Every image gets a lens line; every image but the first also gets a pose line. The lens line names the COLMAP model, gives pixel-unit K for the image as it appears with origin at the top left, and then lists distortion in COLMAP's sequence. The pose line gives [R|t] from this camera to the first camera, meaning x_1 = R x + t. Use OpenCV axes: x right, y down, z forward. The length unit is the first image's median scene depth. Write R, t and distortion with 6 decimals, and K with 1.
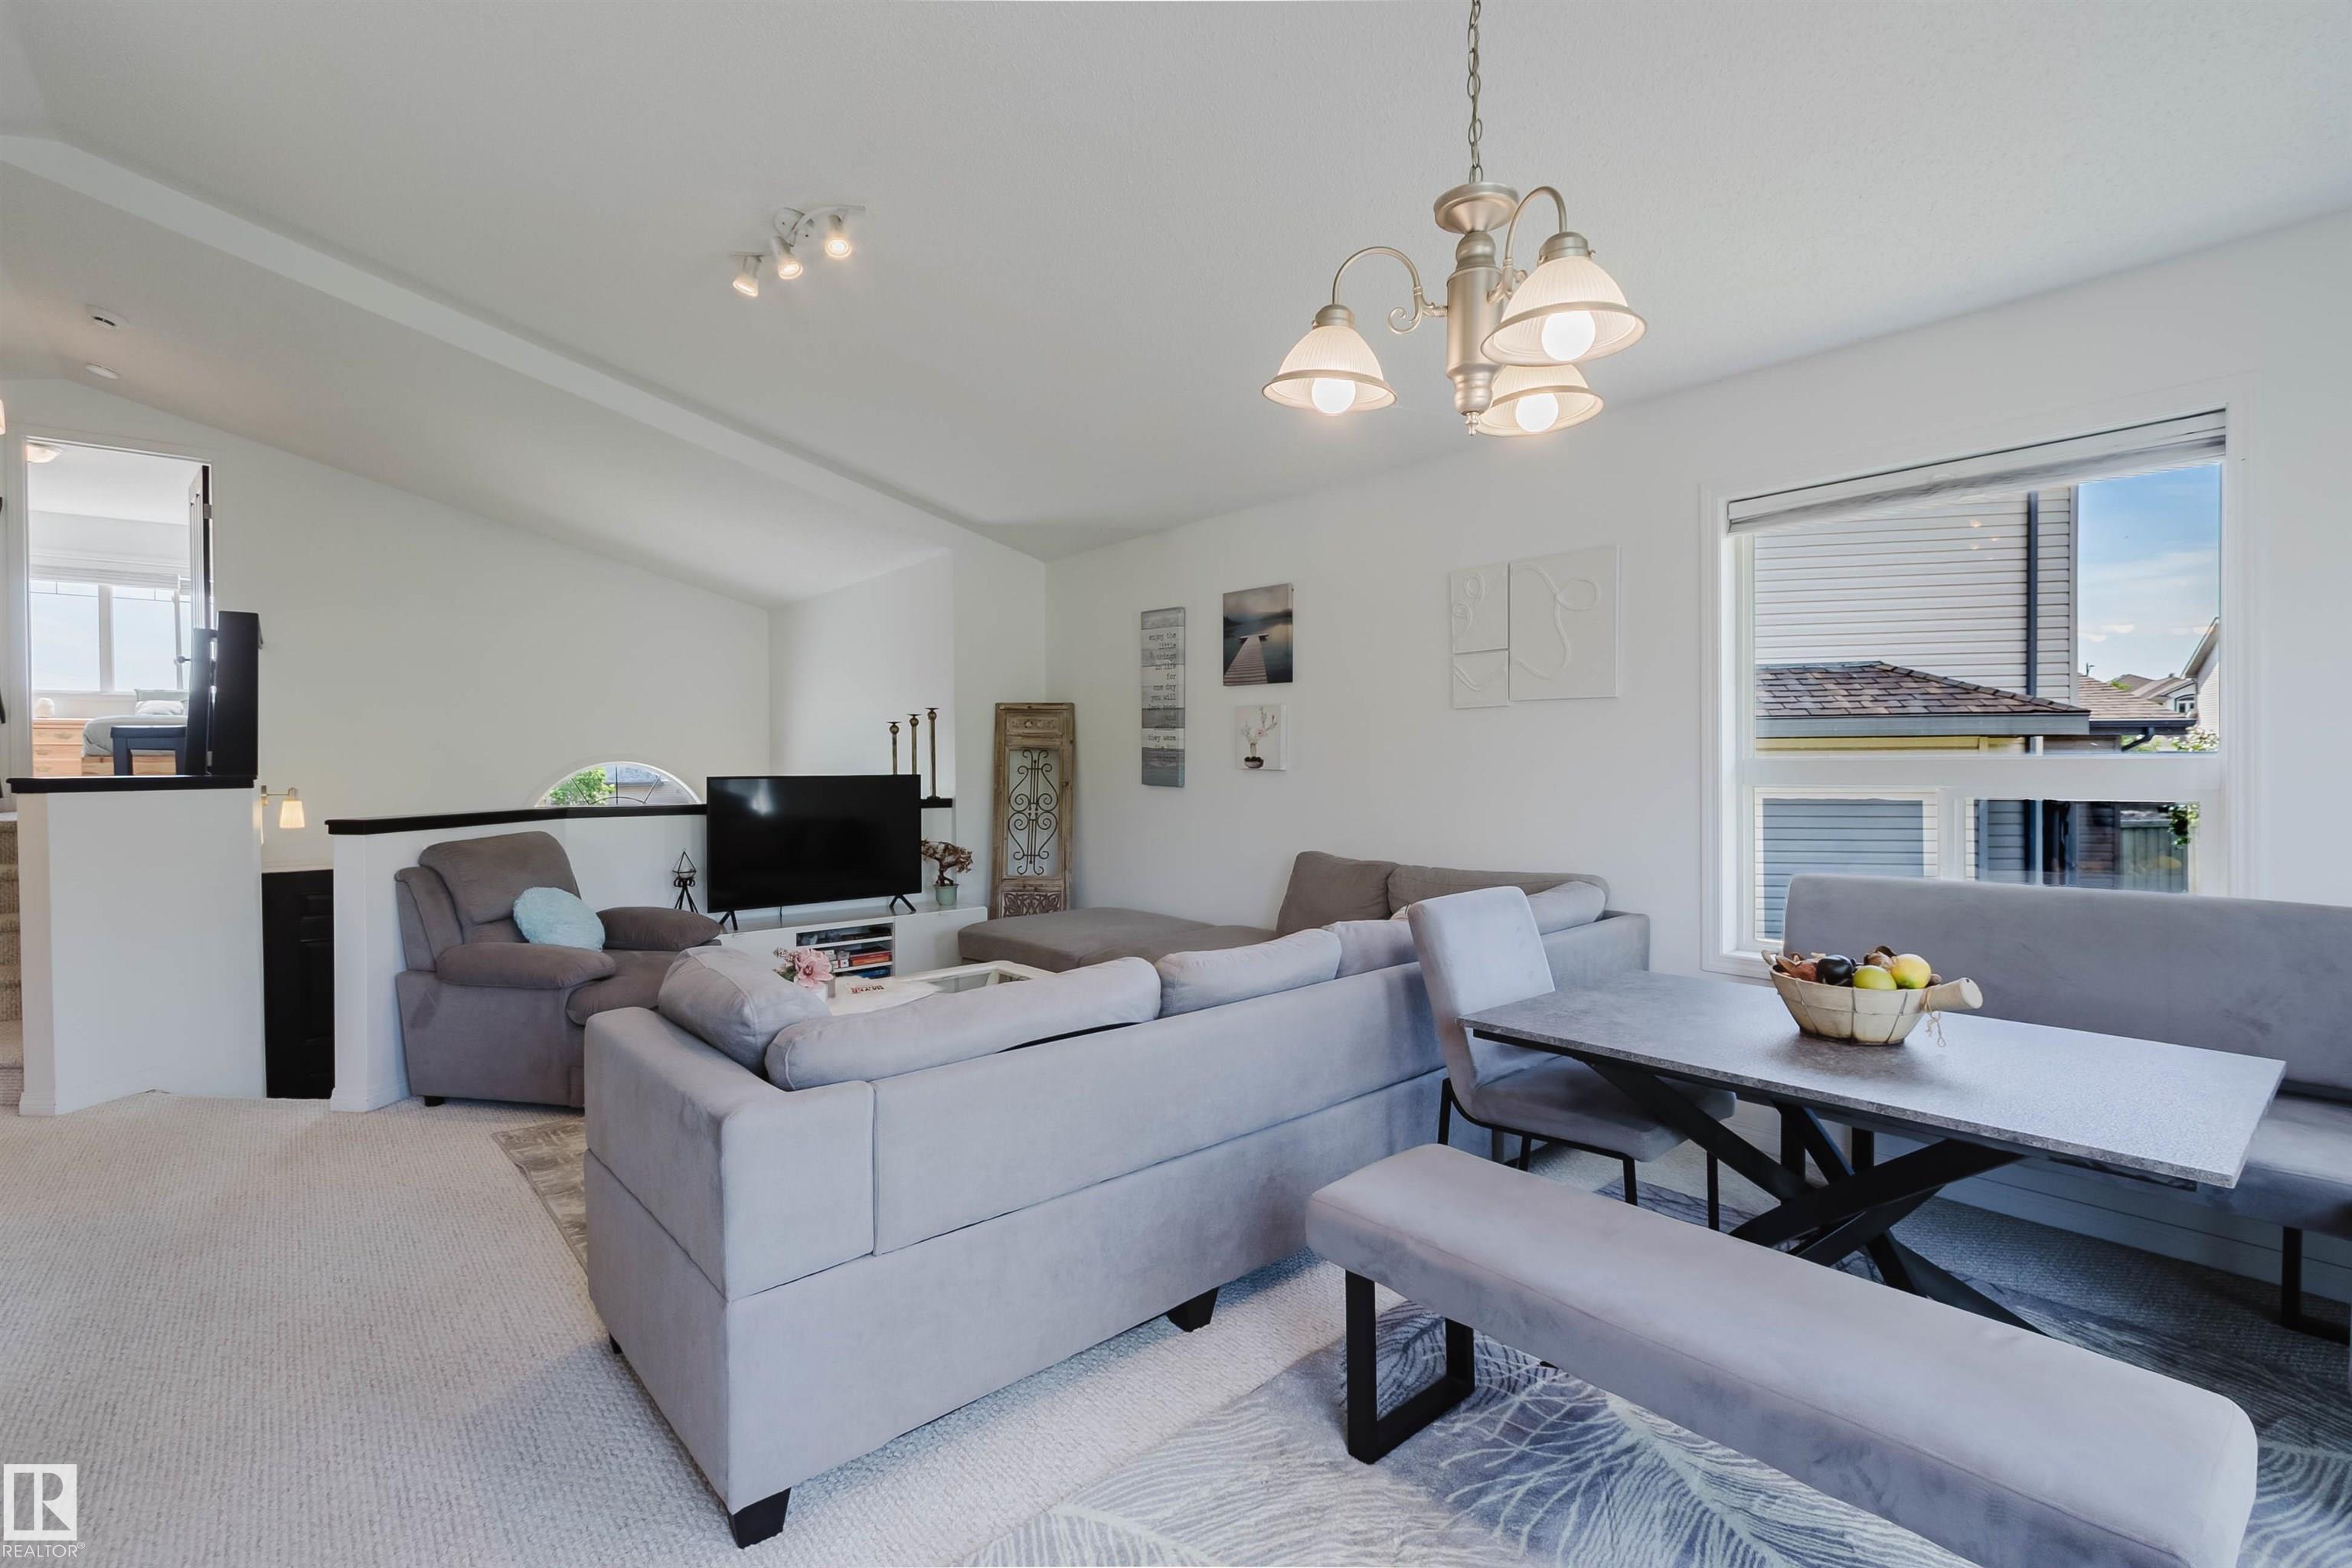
lens RADIAL K [[1063.9, 0, 1184.7], [0, 1063.9, 776.4], [0, 0, 1]] dist [0.002316, -0.000238]
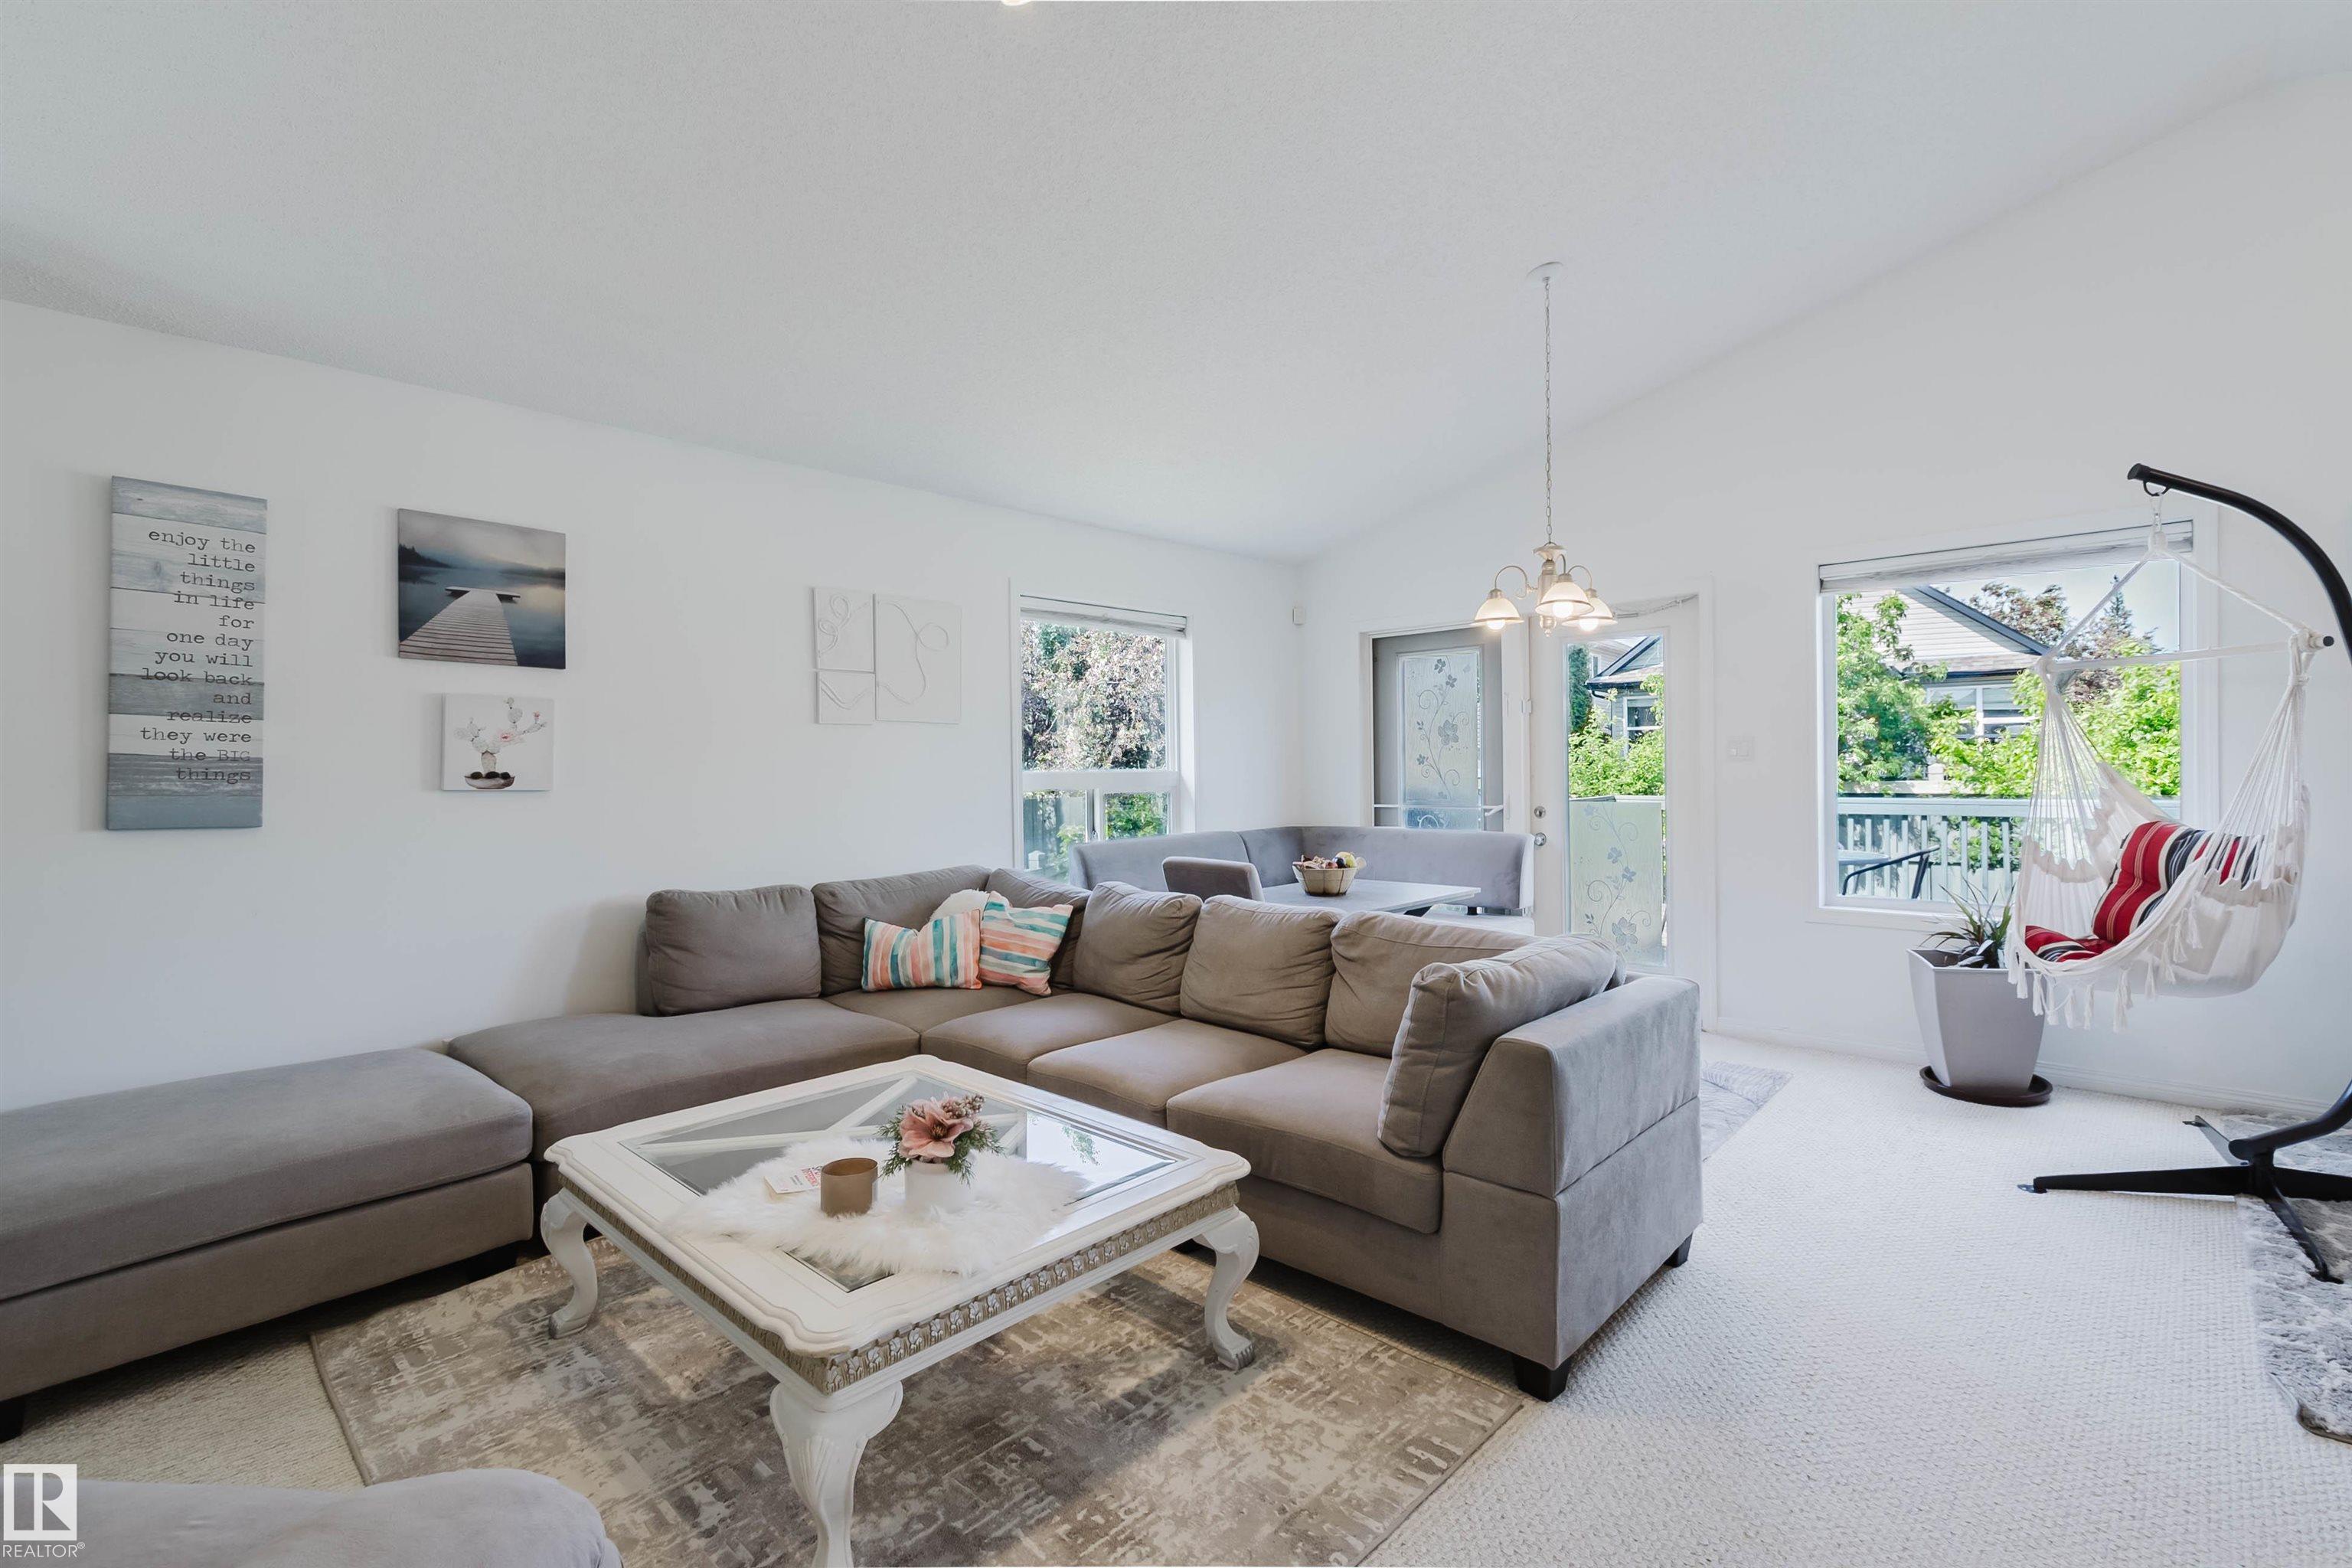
lens RADIAL K [[1063.9, 0, 1170.7], [0, 1063.9, 782.6], [0, 0, 1]] dist [0.002316, -0.000238]
pose [[-0.096671, -0.004860, 0.995305, -0.637879], [0.025759, 0.999641, 0.007383, -0.005474], [-0.994983, 0.026352, -0.096511, 0.631486]]
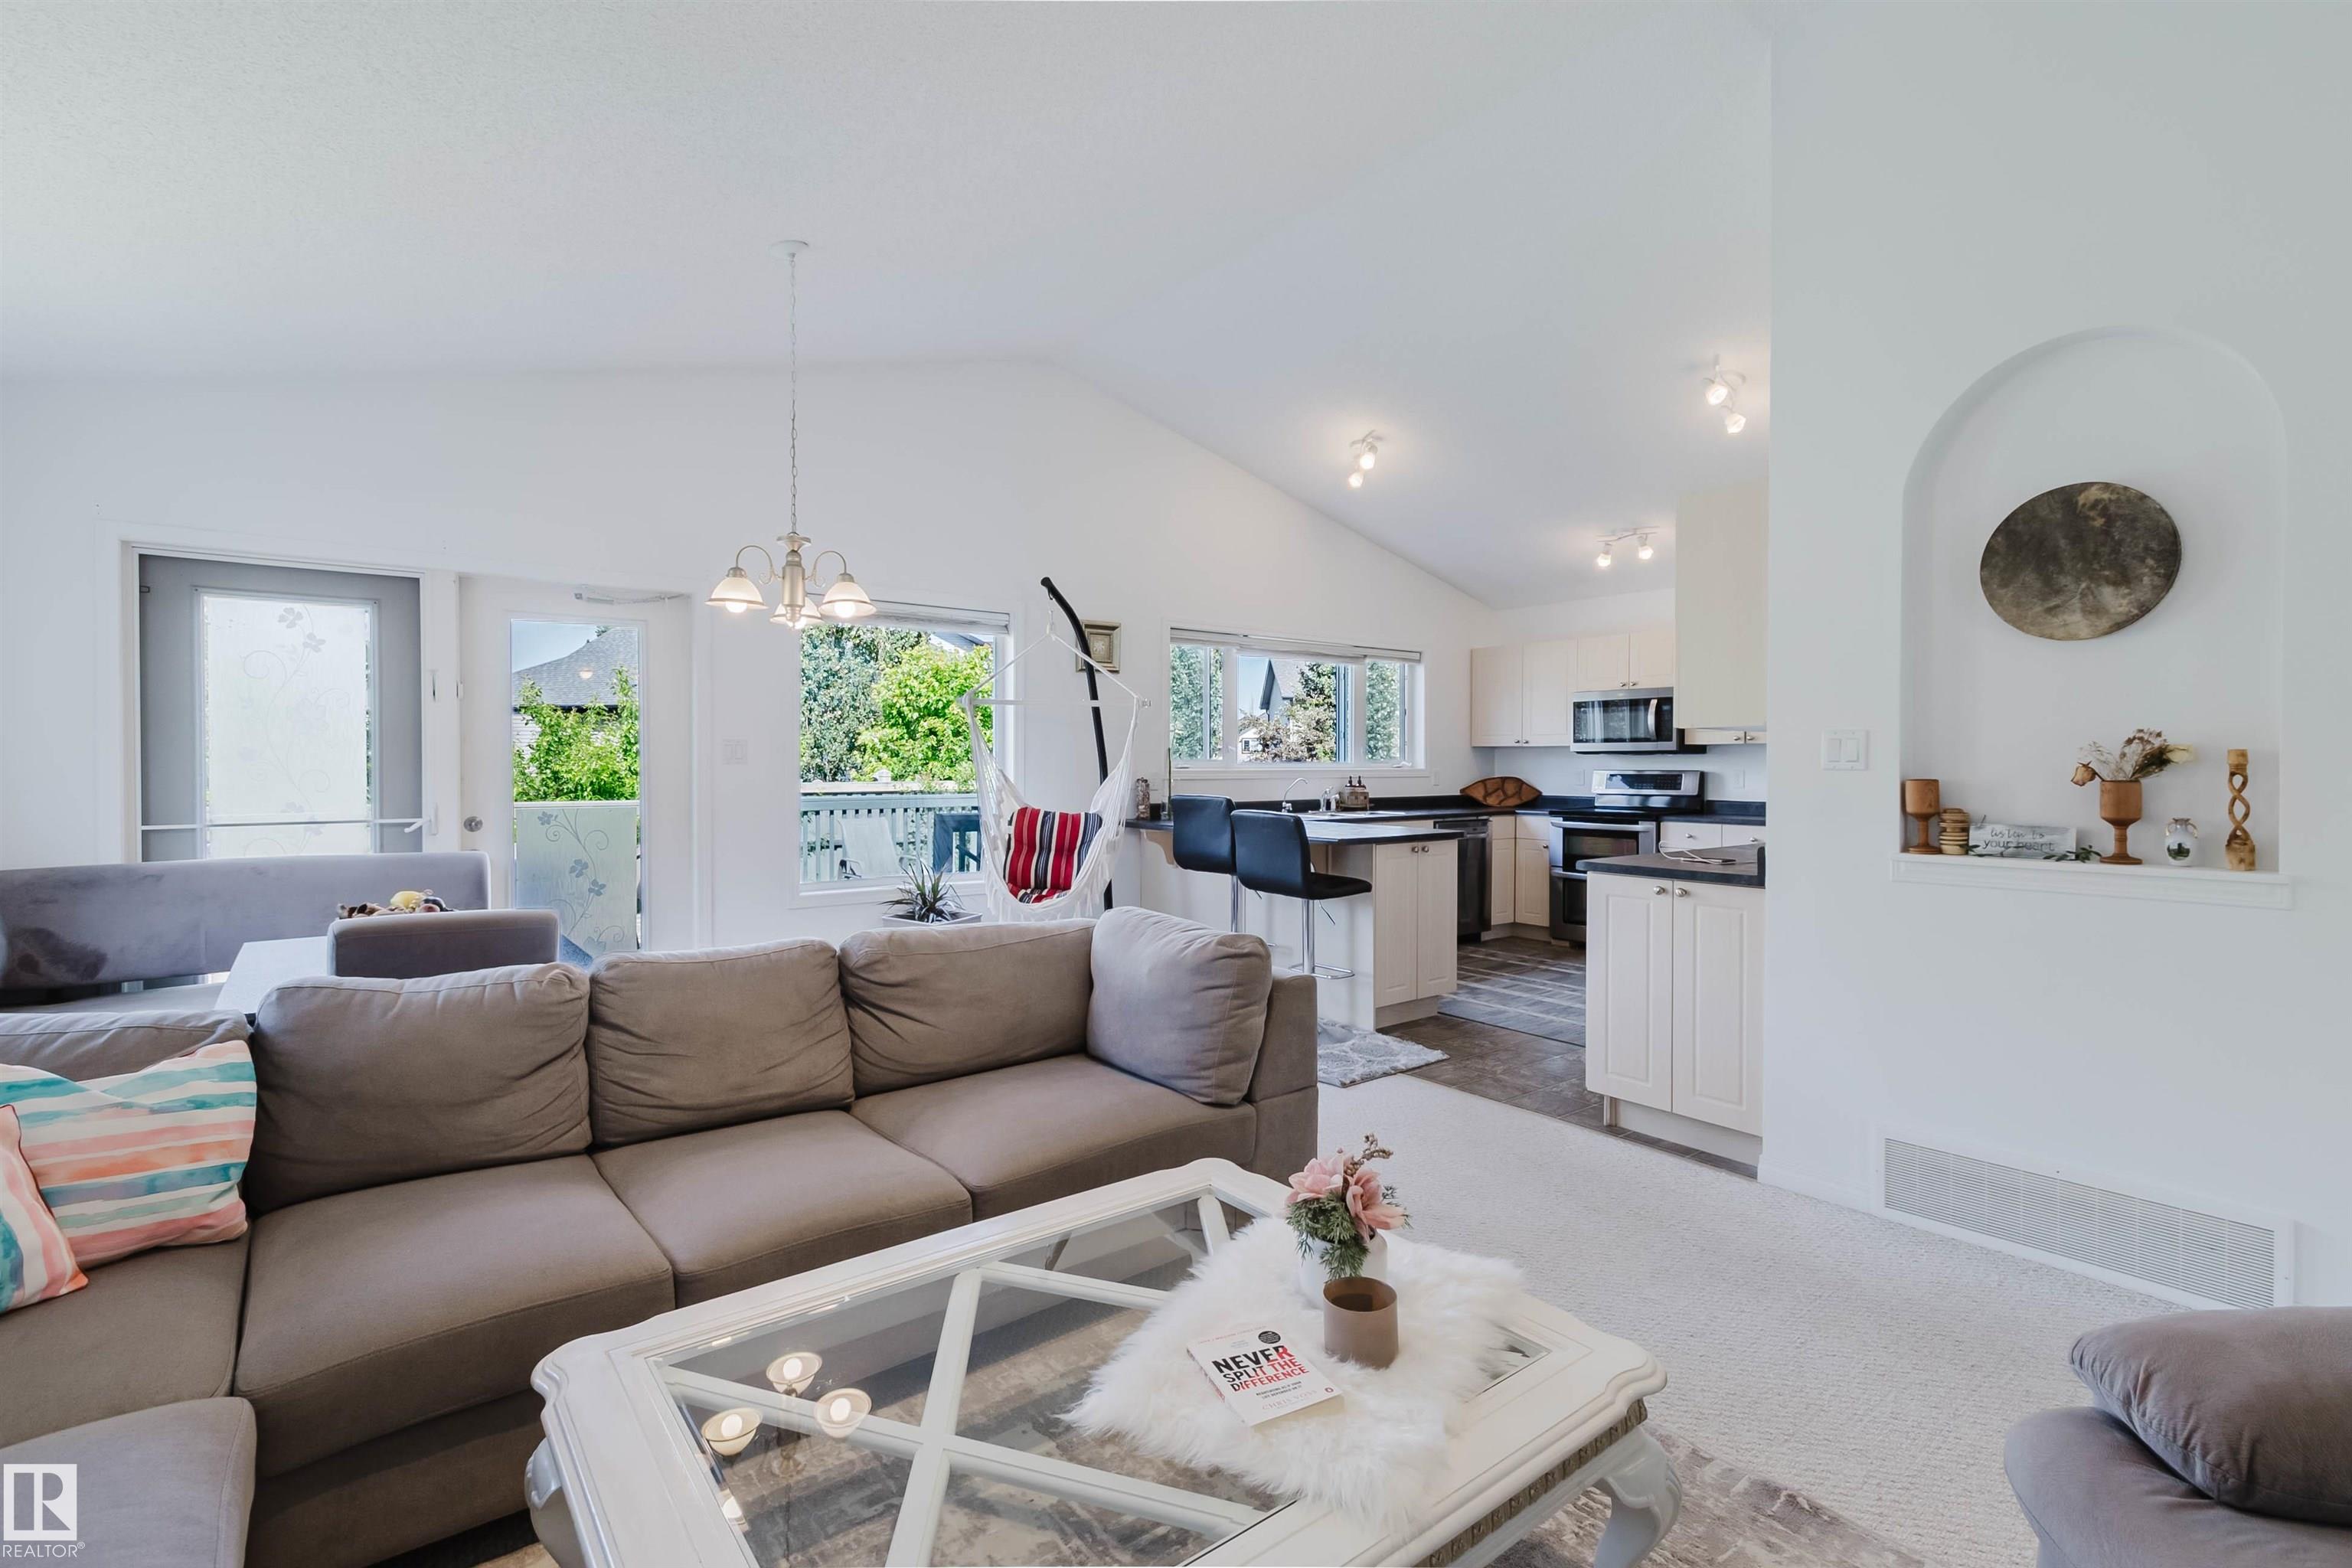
lens RADIAL K [[1063.9, 0, 1195.4], [0, 1063.9, 773.7], [0, 0, 1]] dist [0.002316, -0.000238]
pose [[-0.999252, 0.005595, 0.038266, -0.215539], [0.006387, 0.999768, 0.020595, -0.012844], [-0.038142, 0.020824, -0.999055, 0.996995]]
